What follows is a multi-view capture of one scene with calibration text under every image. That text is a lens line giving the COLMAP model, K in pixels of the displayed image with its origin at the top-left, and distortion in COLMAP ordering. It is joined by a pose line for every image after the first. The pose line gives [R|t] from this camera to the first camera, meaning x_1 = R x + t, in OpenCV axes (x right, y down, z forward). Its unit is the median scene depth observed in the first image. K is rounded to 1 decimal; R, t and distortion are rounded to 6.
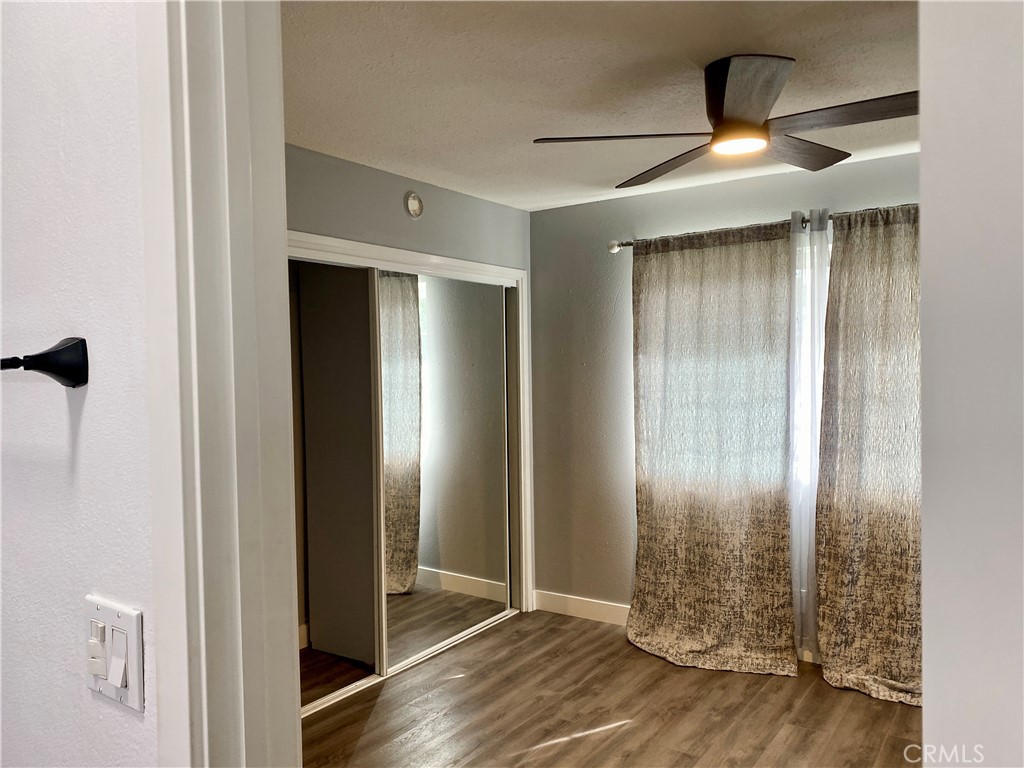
lens RADIAL K [[787.6, 0, 510.2], [0, 787.6, 390.0], [0, 0, 1]] dist [0.039545, -0.018138]
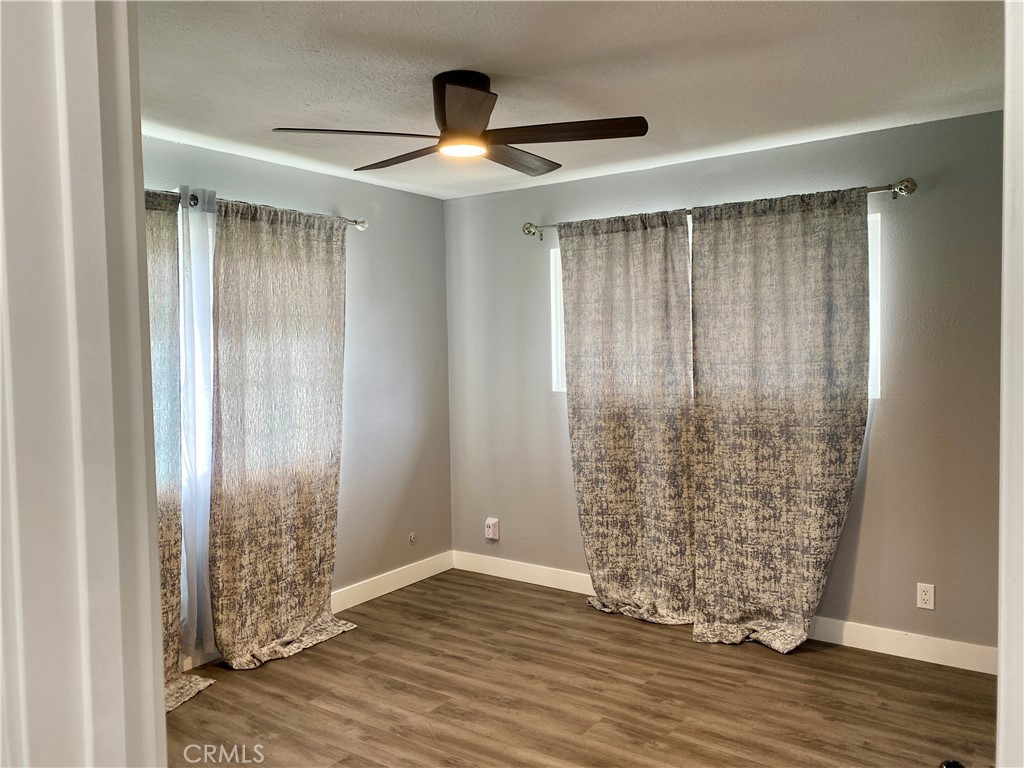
lens RADIAL K [[787.6, 0, 510.7], [0, 787.6, 378.2], [0, 0, 1]] dist [0.039545, -0.018138]
pose [[0.002085, -0.029853, 0.999552, -0.593072], [0.040777, 0.998726, 0.029743, -0.013049], [-0.999166, 0.040696, 0.003300, 0.652886]]
